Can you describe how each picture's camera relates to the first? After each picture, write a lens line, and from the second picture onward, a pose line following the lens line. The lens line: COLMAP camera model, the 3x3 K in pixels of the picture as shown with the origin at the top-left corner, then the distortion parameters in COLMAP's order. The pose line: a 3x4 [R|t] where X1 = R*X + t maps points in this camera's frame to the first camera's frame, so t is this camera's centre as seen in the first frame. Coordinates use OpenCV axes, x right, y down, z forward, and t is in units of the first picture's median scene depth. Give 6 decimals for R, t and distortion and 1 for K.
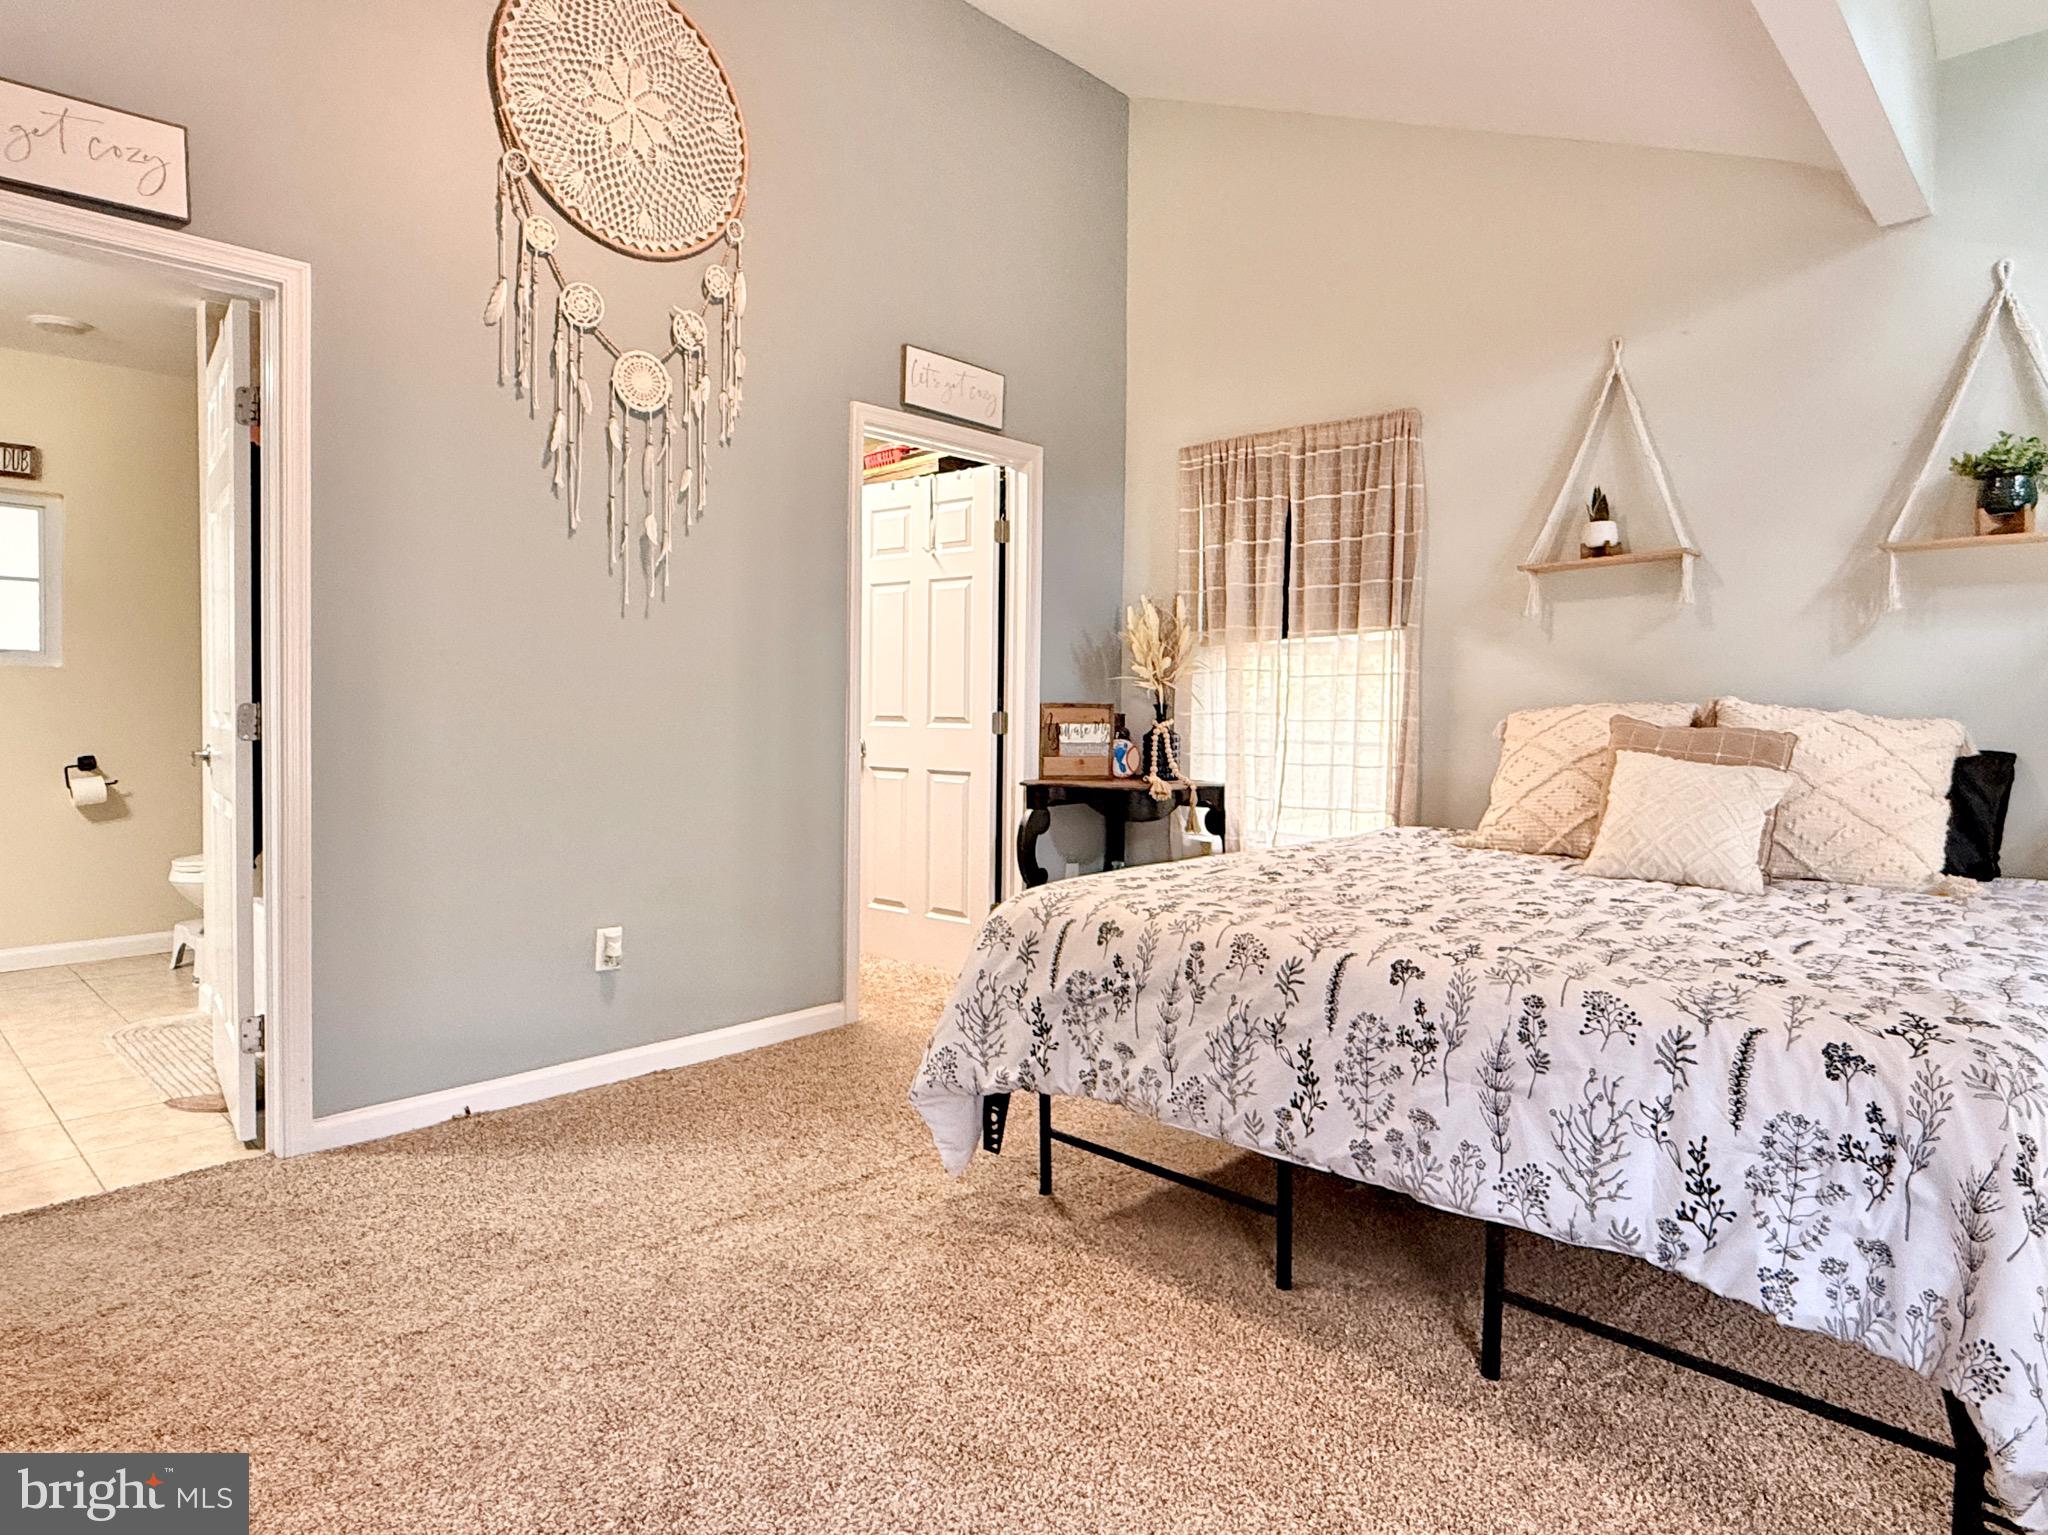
lens RADIAL K [[1184.9, 0, 1026.3], [0, 1184.9, 751.8], [0, 0, 1]] dist [-0.001479, 0.000274]
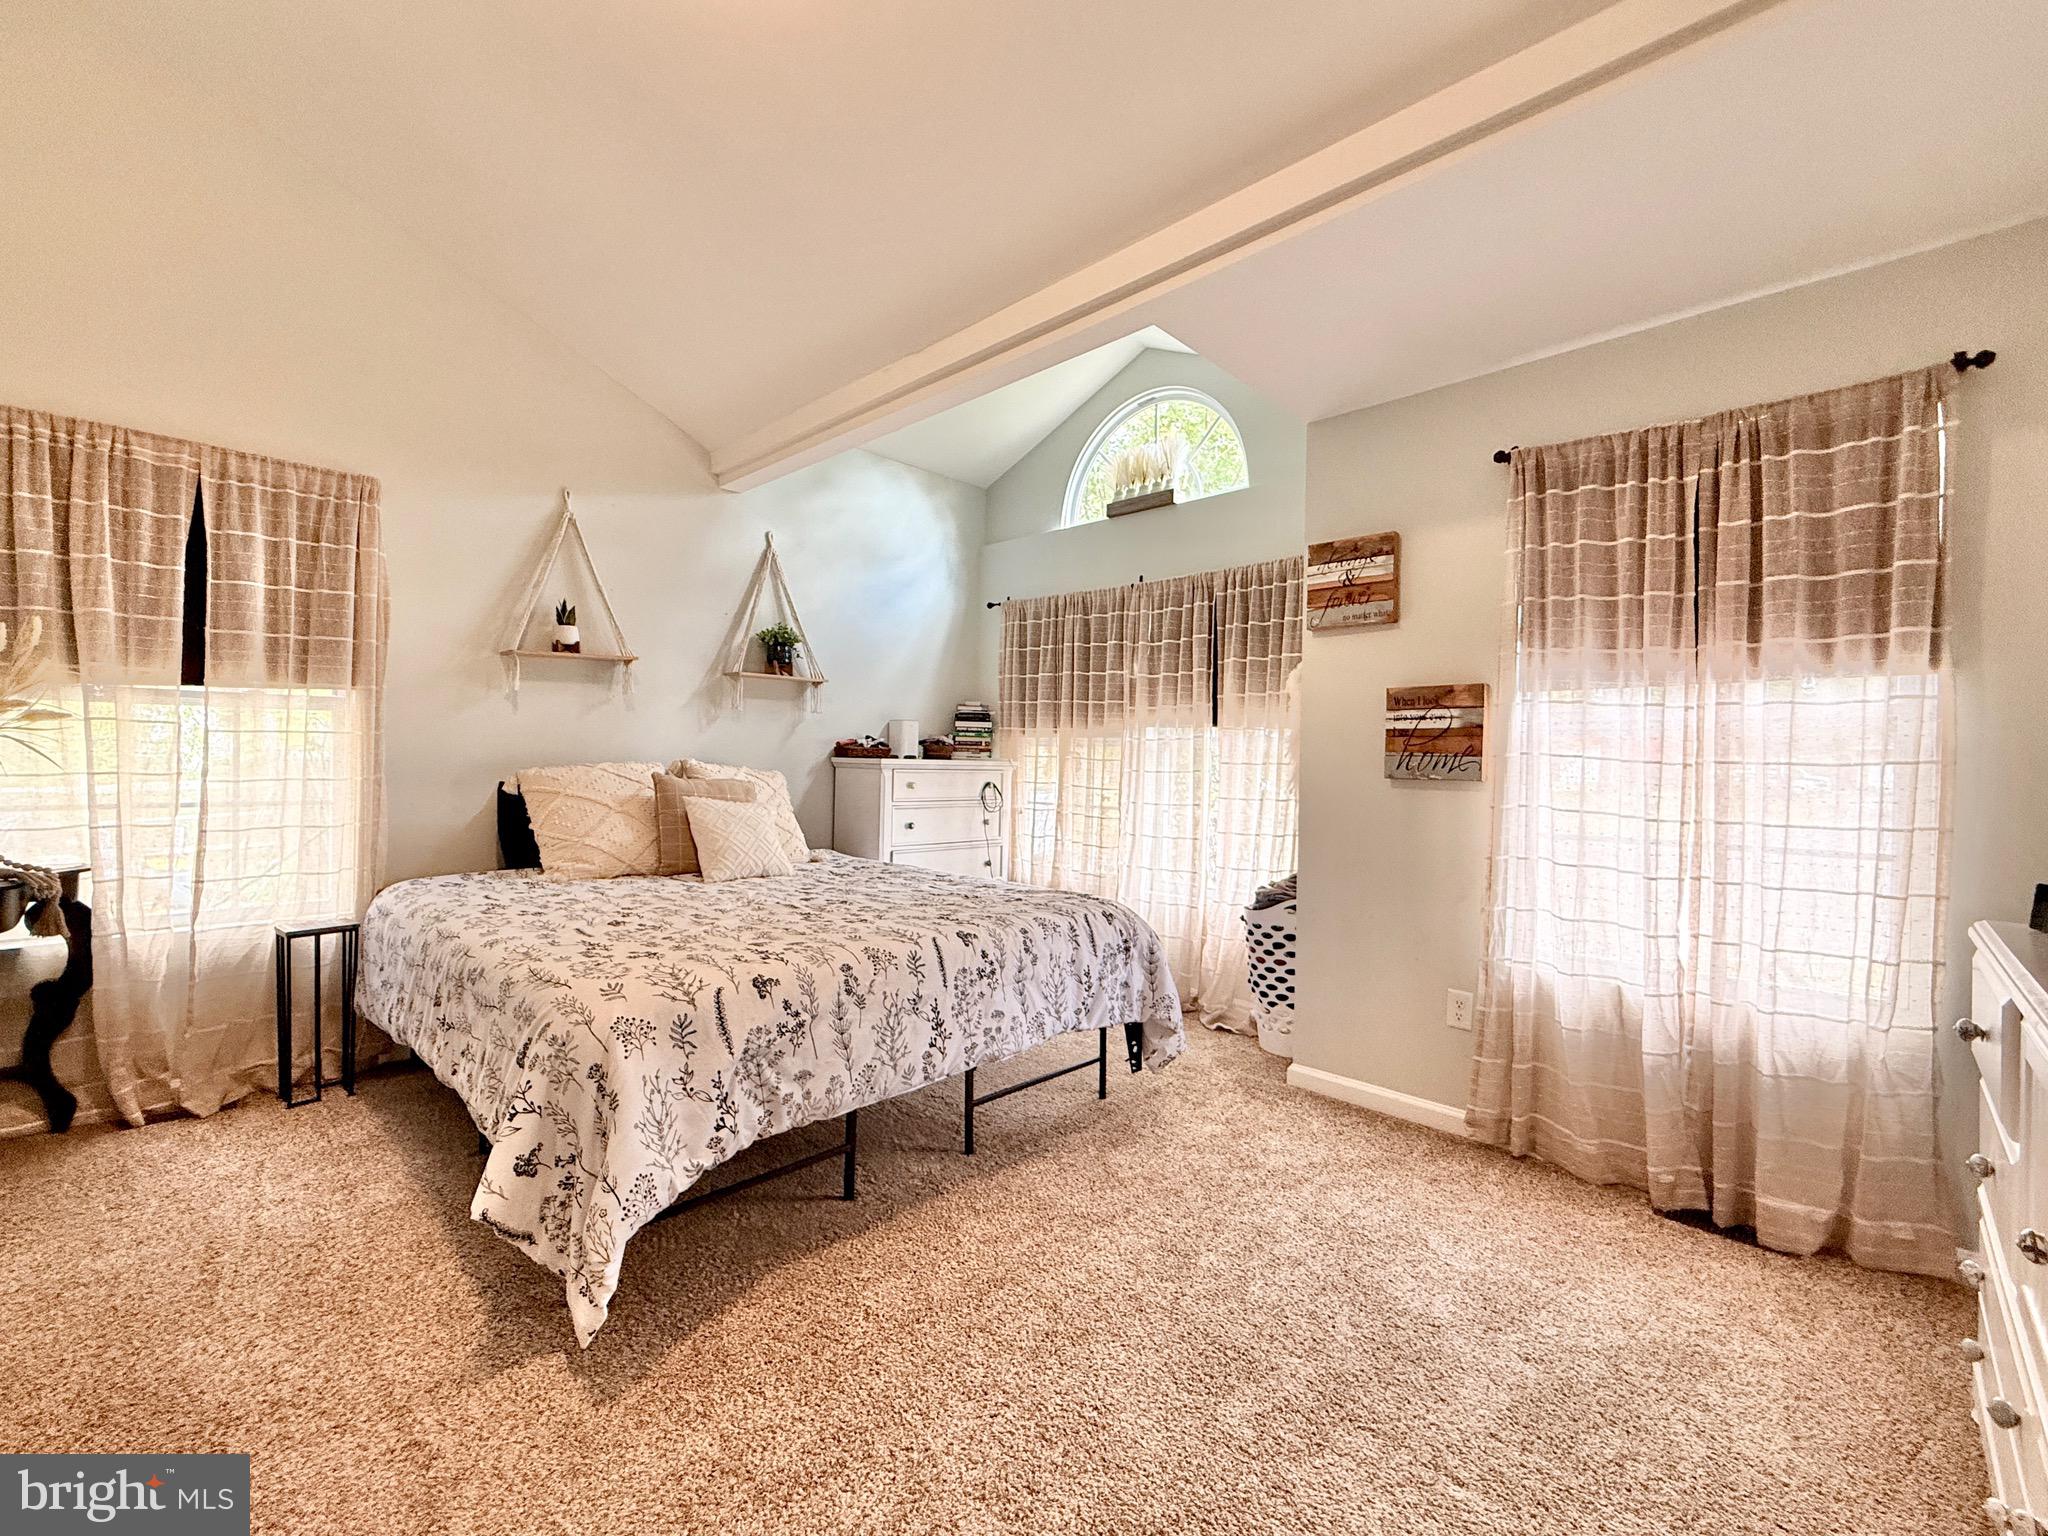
lens RADIAL K [[844.8, 0, 1027.0], [0, 844.8, 769.7], [0, 0, 1]] dist [-0.000611, -0.000004]
pose [[0.030123, -0.023825, 0.999262, -0.776203], [0.026067, 0.999395, 0.023042, -0.069276], [-0.999206, 0.025354, 0.030726, 0.777611]]
